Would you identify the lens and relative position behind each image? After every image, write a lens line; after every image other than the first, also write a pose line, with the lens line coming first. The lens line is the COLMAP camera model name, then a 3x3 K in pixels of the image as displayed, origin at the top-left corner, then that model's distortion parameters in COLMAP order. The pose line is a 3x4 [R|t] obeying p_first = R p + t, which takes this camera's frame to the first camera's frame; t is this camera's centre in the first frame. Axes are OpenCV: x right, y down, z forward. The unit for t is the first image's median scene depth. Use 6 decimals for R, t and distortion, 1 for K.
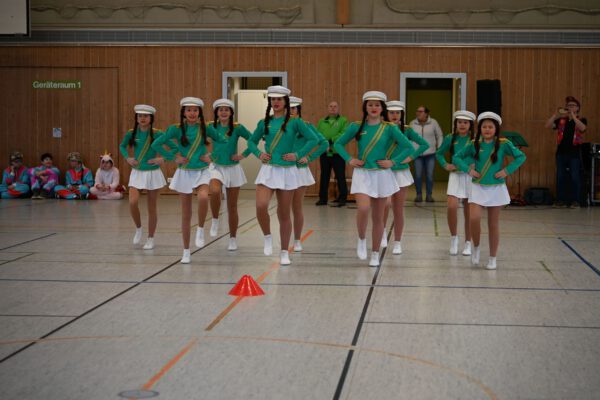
lens RADIAL K [[1318.7, 0, 313.7], [0, 1318.7, 175.3], [0, 0, 1]] dist [0.029628, 0.000000]
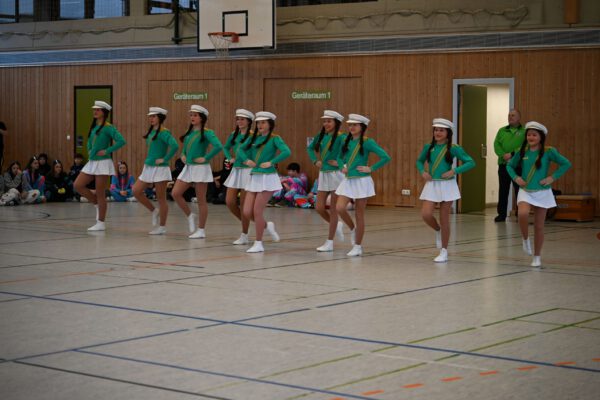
lens RADIAL K [[1318.7, 0, 300.6], [0, 1318.7, 213.5], [0, 0, 1]] dist [0.029628, 0.000000]
pose [[0.858304, 0.032823, -0.512091, 0.330634], [-0.024738, 0.999439, 0.022598, -0.000313], [0.512546, -0.006728, 0.858634, 0.125215]]
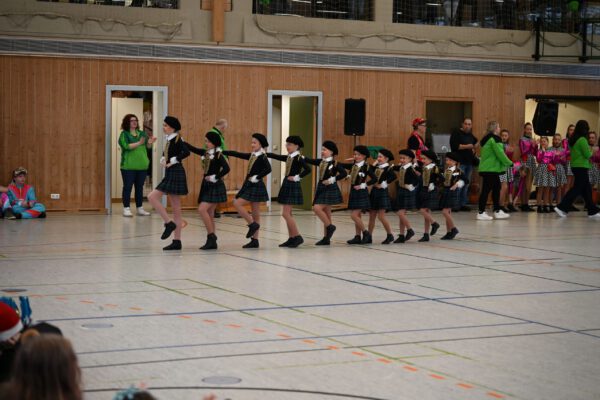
lens RADIAL K [[1318.7, 0, 250.4], [0, 1318.7, 205.2], [0, 0, 1]] dist [0.029628, 0.000000]
pose [[0.849772, -0.024588, 0.526577, -0.504756], [0.019887, 0.999696, 0.014587, -0.000751], [-0.526775, -0.001924, 0.850002, 0.103443]]
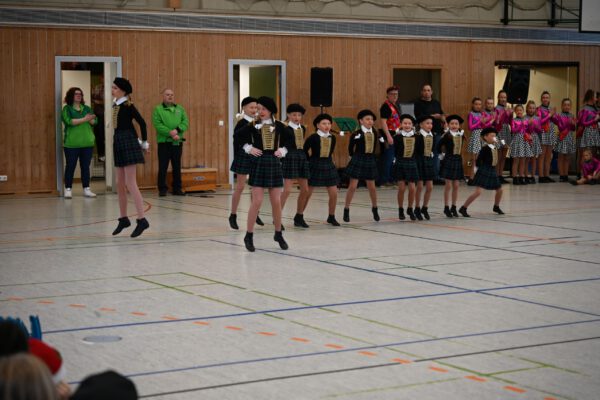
lens RADIAL K [[1318.7, 0, 276.7], [0, 1318.7, 202.7], [0, 0, 1]] dist [0.029628, 0.000000]
pose [[0.805609, -0.052658, 0.590103, -0.493082], [0.039485, 0.998600, 0.035206, -0.003564], [-0.591131, -0.005062, 0.806560, 0.176329]]
